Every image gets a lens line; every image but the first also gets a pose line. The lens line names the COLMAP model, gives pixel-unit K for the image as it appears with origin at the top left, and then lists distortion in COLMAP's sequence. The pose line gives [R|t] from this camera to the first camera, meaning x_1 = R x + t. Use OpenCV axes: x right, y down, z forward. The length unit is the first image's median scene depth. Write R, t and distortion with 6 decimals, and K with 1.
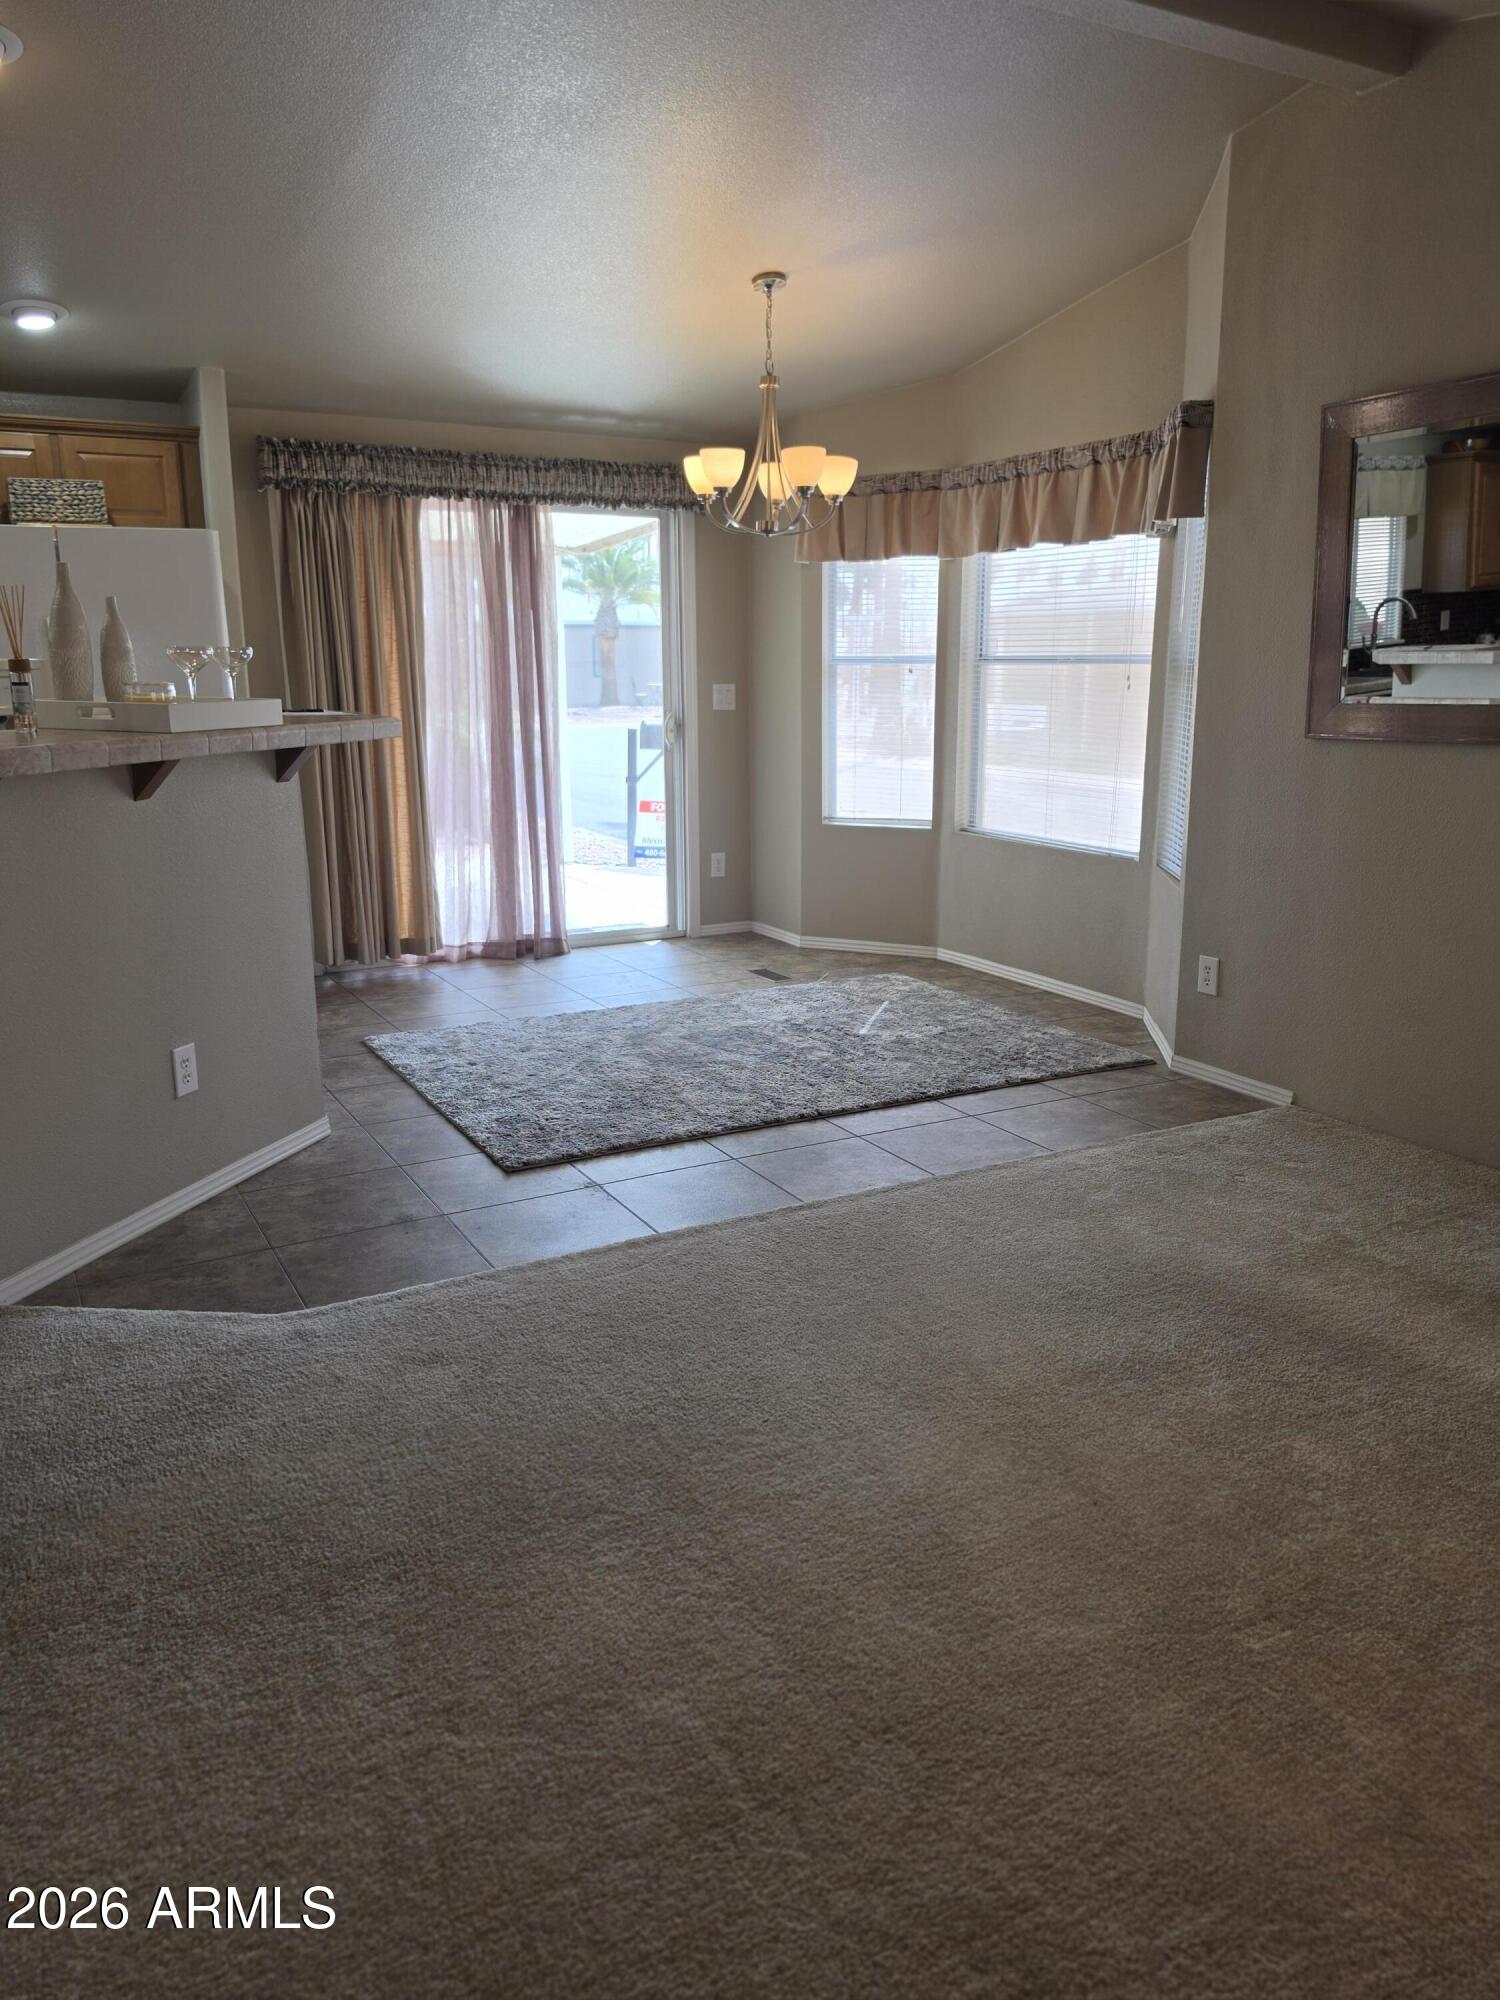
lens RADIAL K [[1441.3, 0, 750.0], [0, 1441.3, 1000.0], [0, 0, 1]] dist [0.100408, -0.185722]
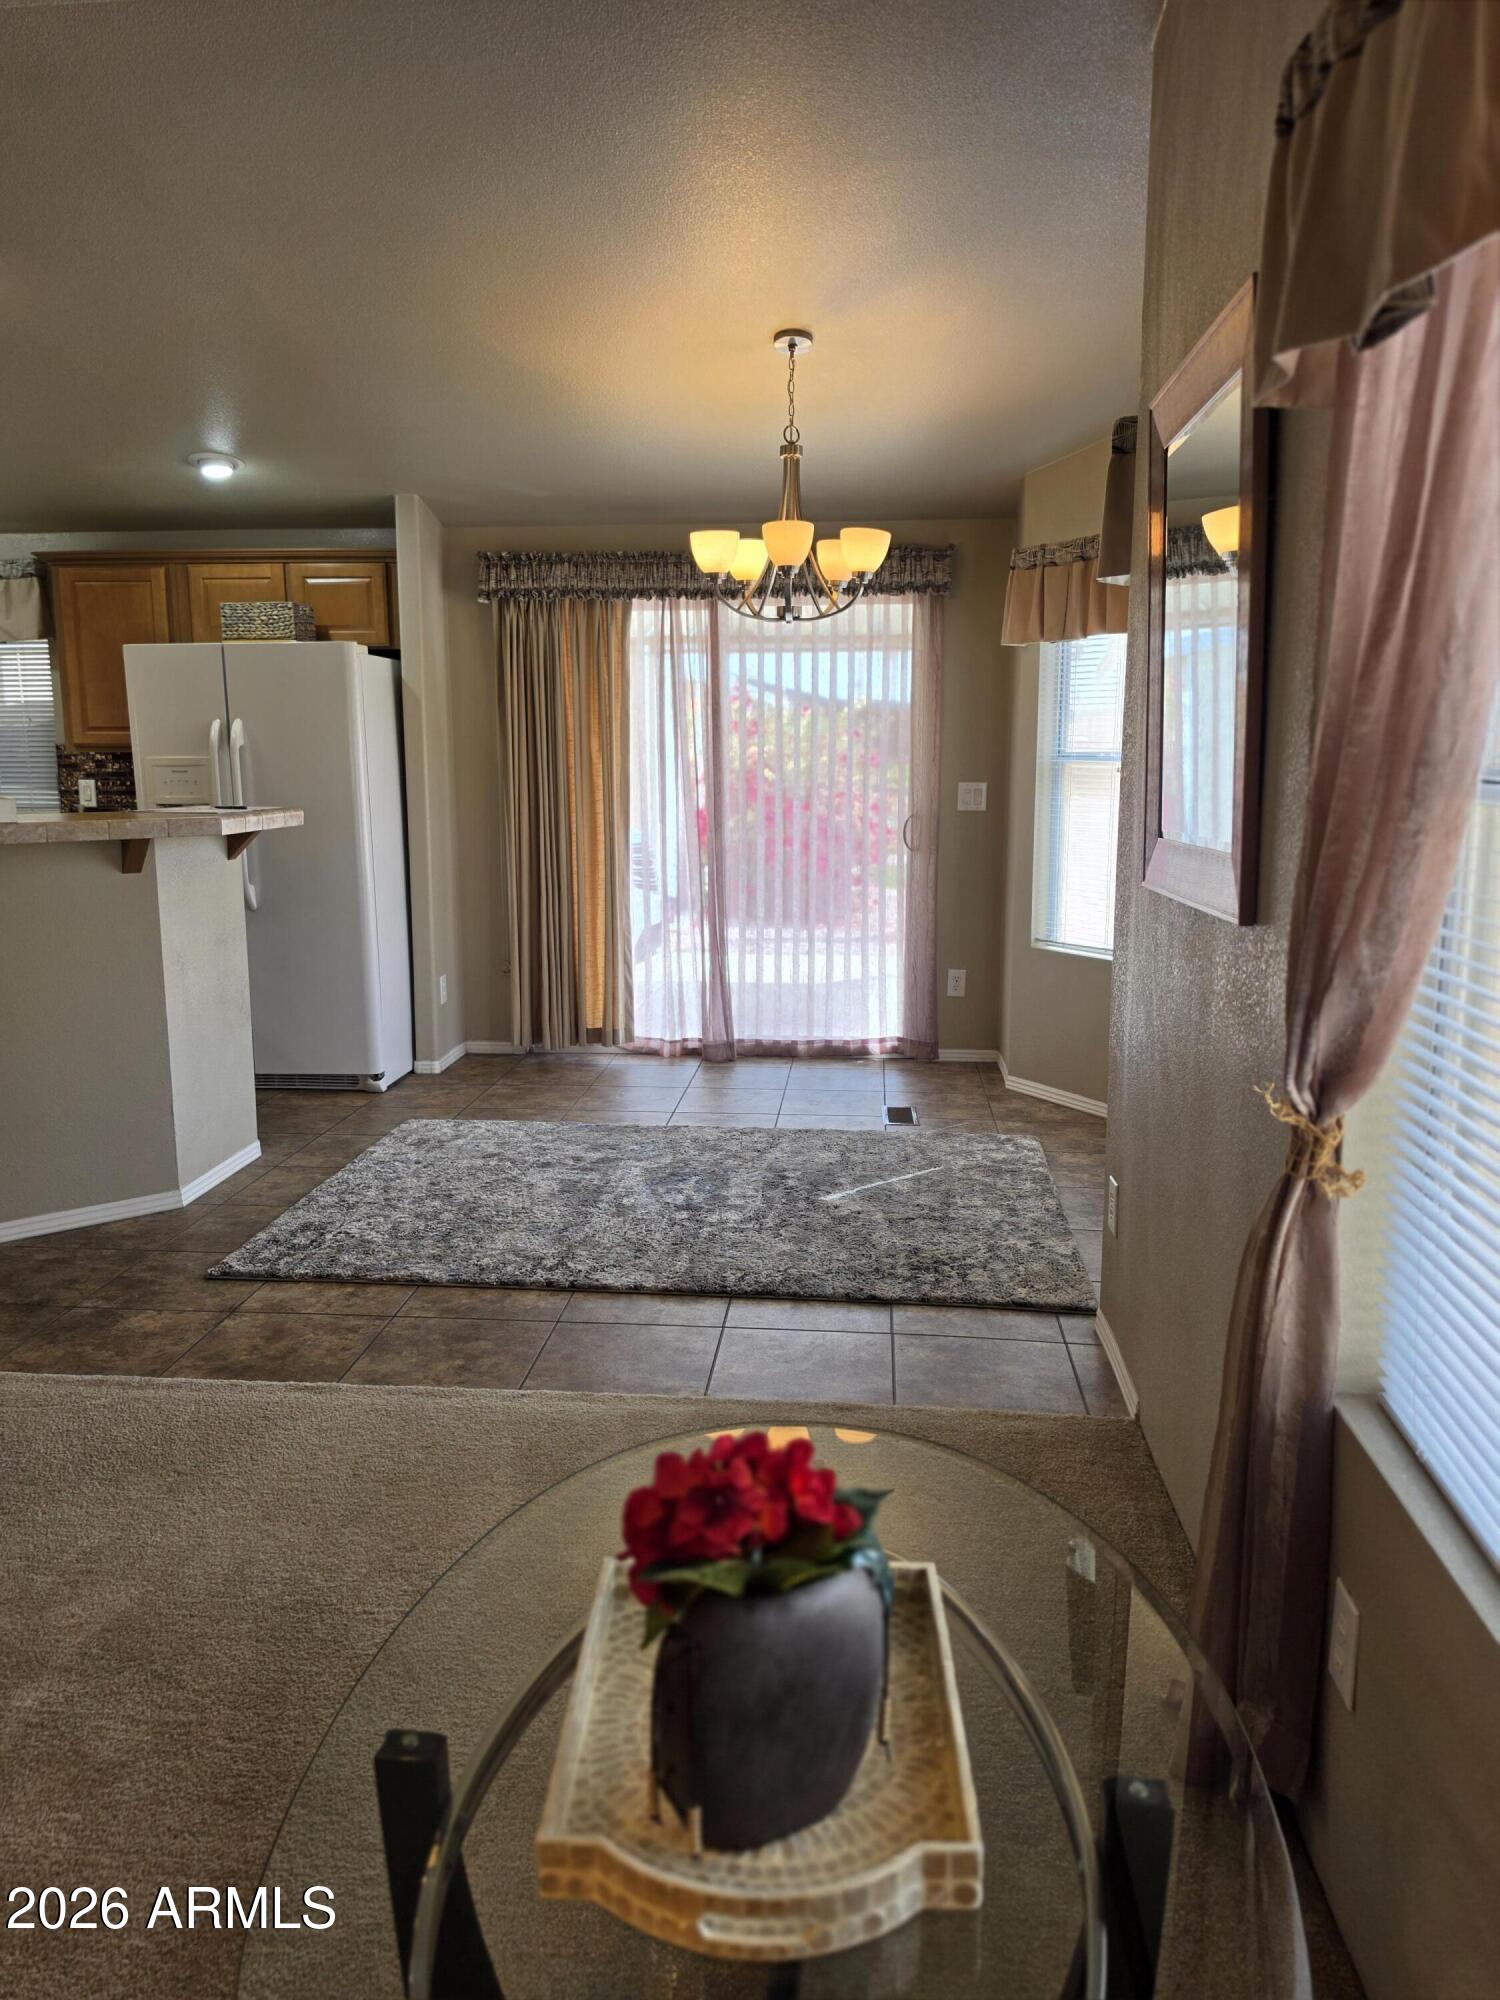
lens RADIAL K [[1418.2, 0, 750.0], [0, 1418.2, 1000.0], [0, 0, 1]] dist [0.094958, -0.174119]
pose [[0.827535, 0.099022, -0.552613, 0.484502], [-0.128178, 0.991649, -0.014253, -0.074916], [0.546587, 0.082628, 0.833316, 0.278403]]
